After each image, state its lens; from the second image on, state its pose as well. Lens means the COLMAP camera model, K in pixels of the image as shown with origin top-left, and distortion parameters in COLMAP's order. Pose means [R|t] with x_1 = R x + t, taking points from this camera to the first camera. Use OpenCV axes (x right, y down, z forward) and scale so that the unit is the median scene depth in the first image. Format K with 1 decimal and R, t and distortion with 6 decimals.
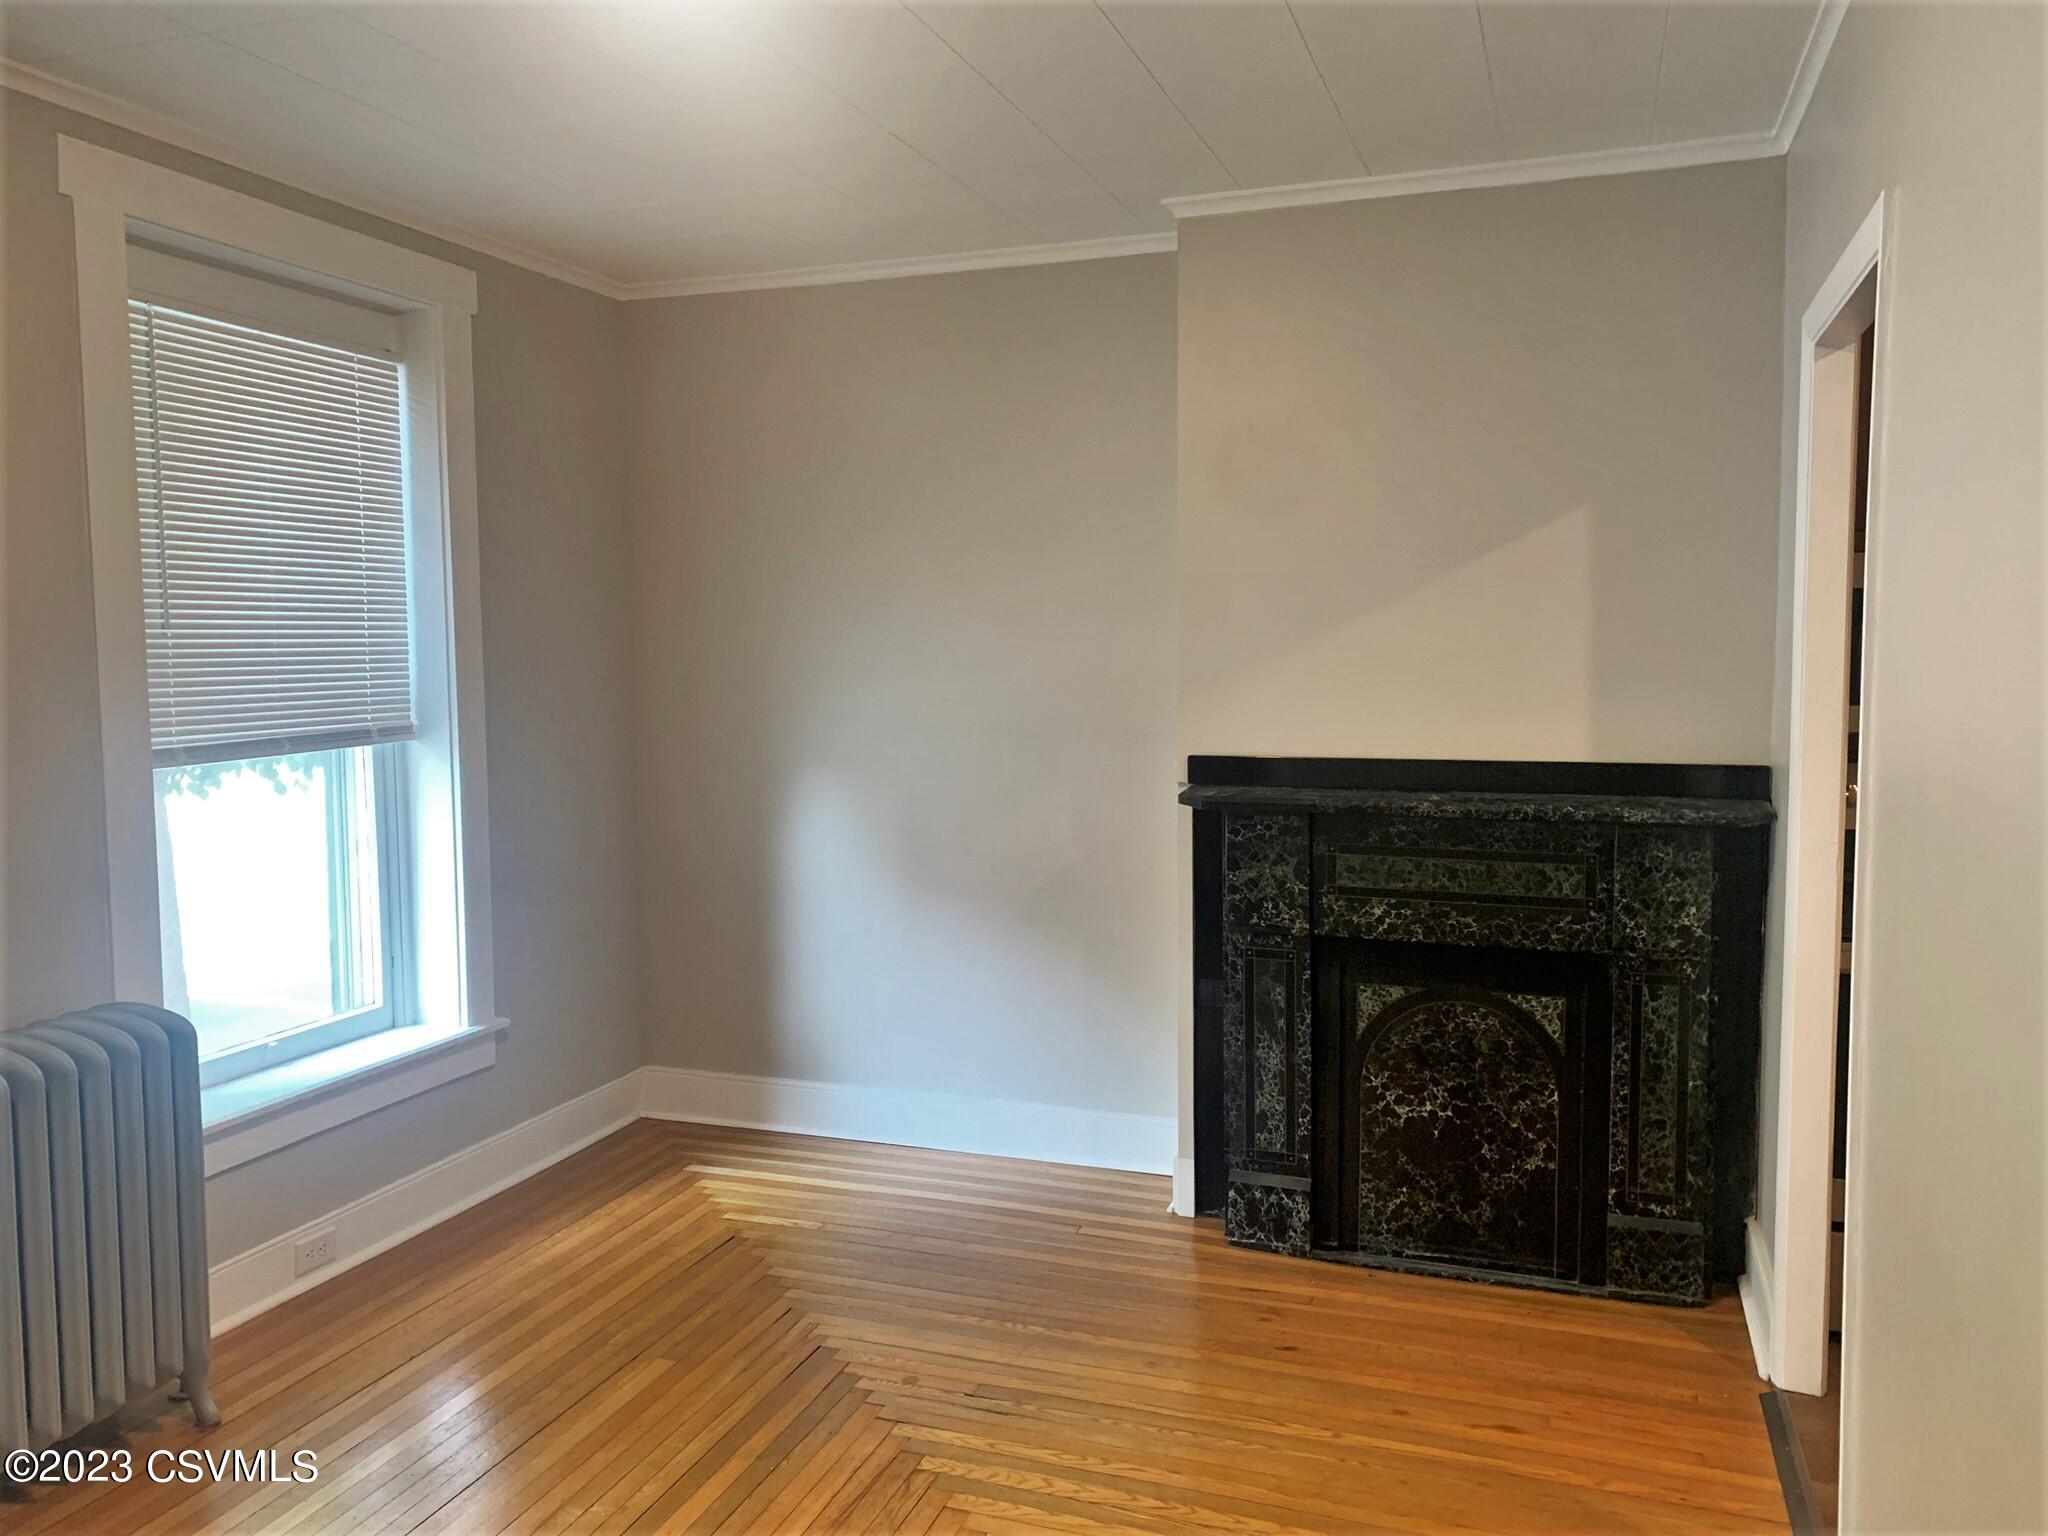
lens RADIAL K [[1581.1, 0, 1010.5], [0, 1581.1, 789.7], [0, 0, 1]] dist [0.058224, -0.044089]
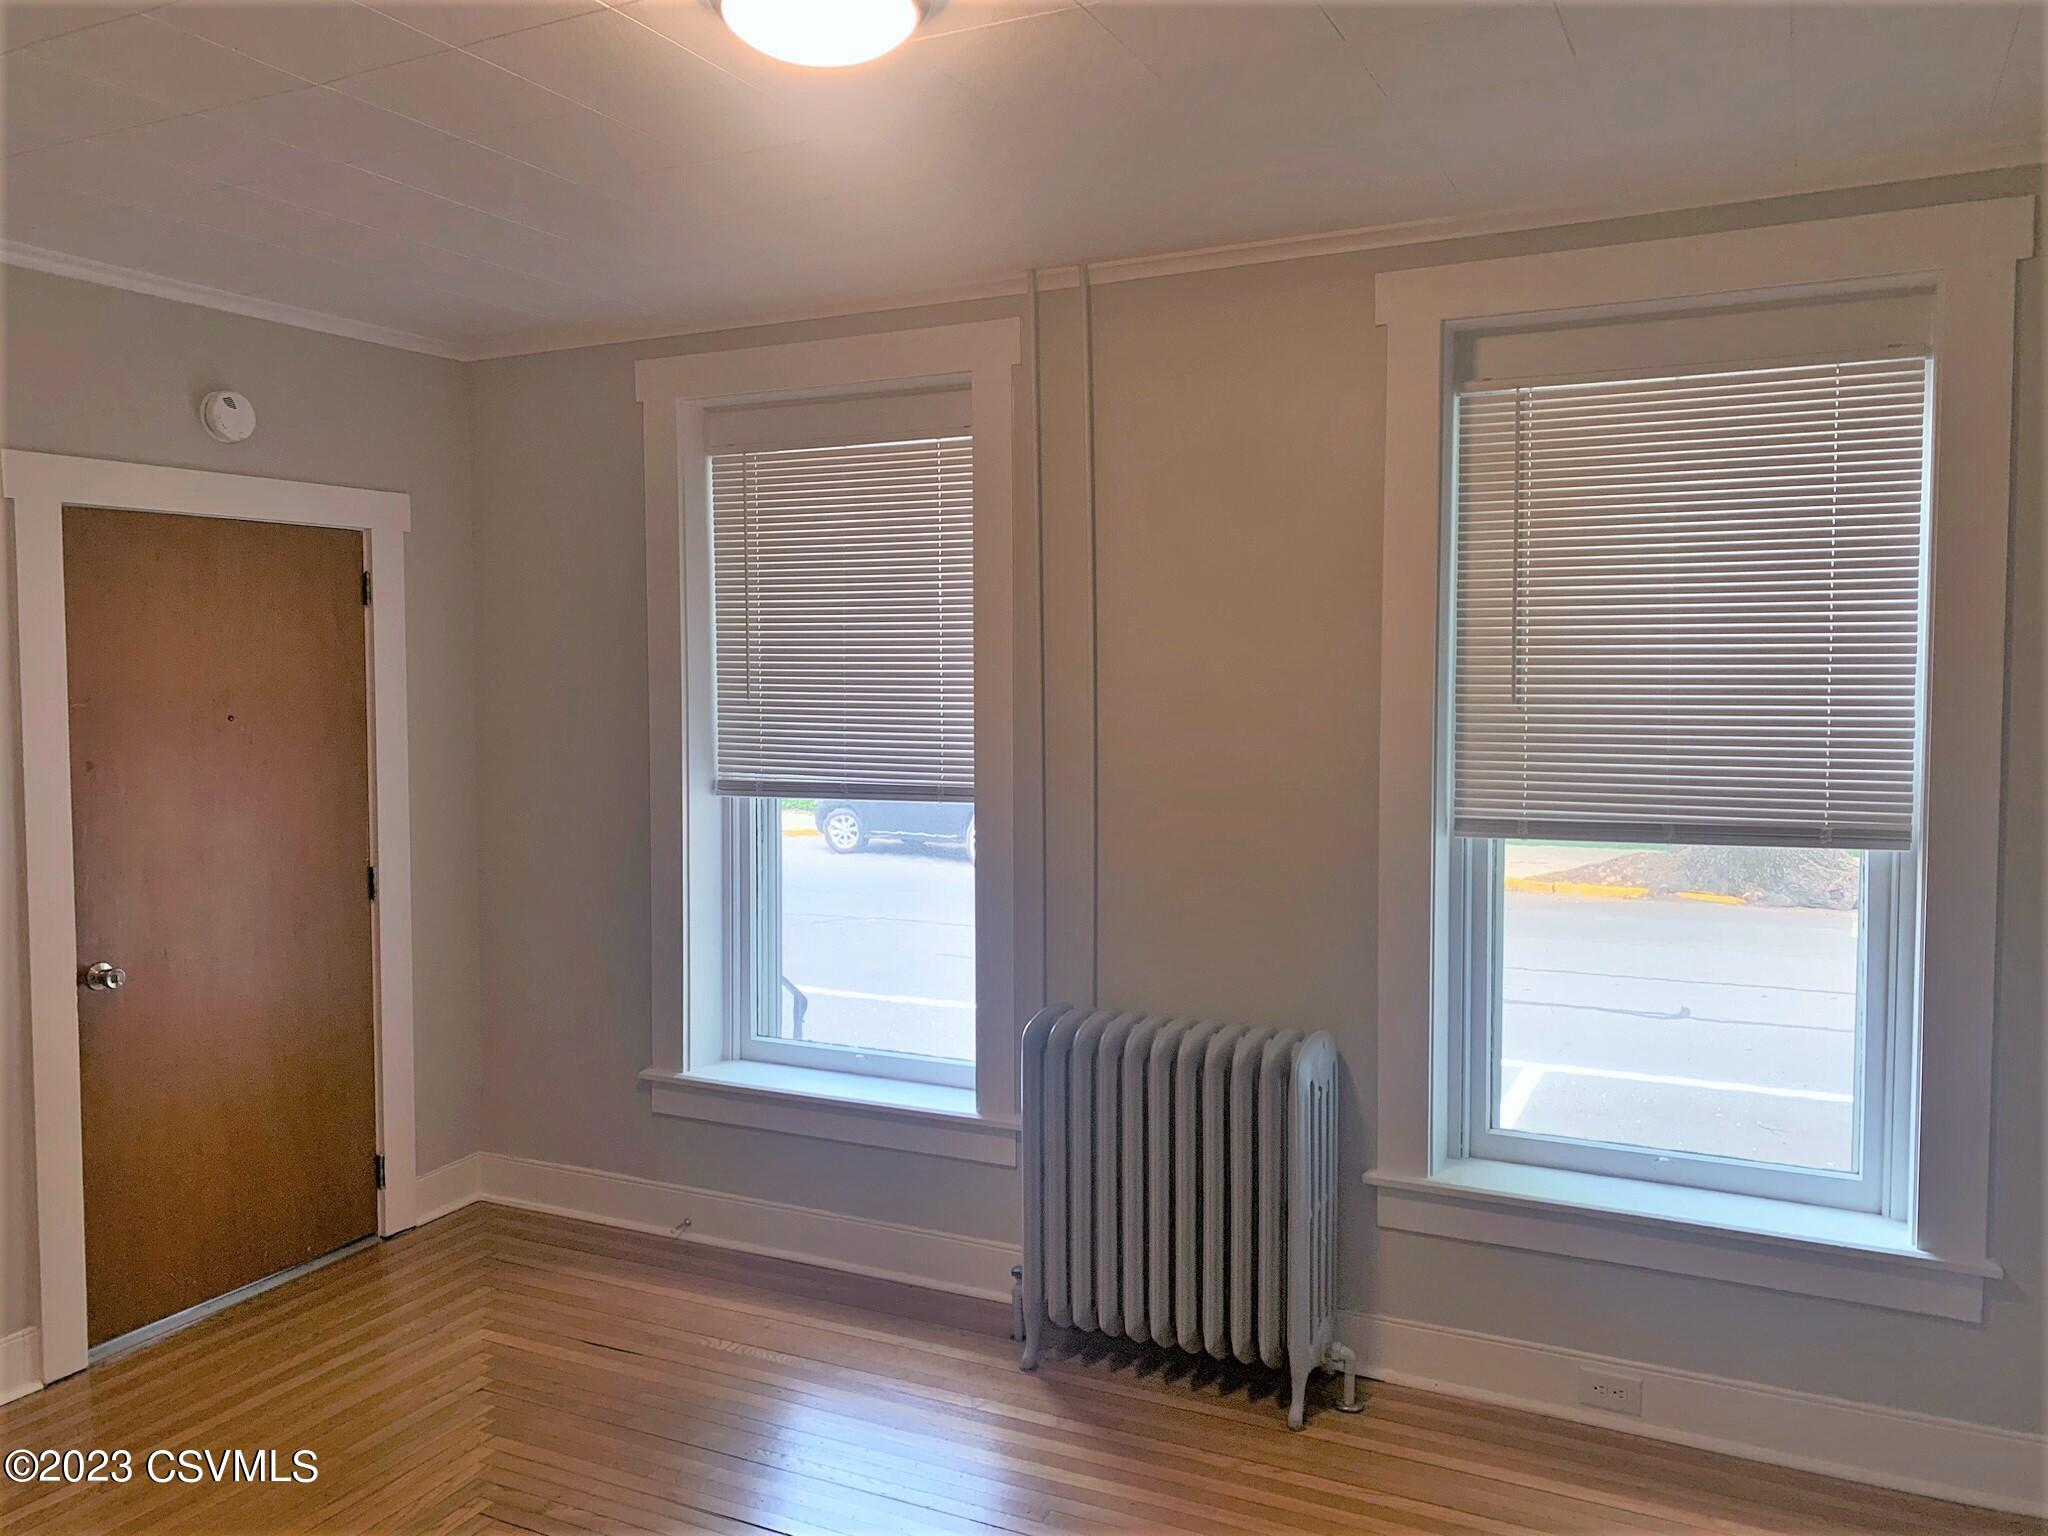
lens RADIAL K [[1581.1, 0, 1022.1], [0, 1581.1, 771.5], [0, 0, 1]] dist [0.058224, -0.044089]
pose [[-0.111287, 0.072903, -0.991111, 0.443641], [-0.090942, 0.992374, 0.083207, -0.097260], [0.989618, 0.099394, -0.103808, 0.684566]]
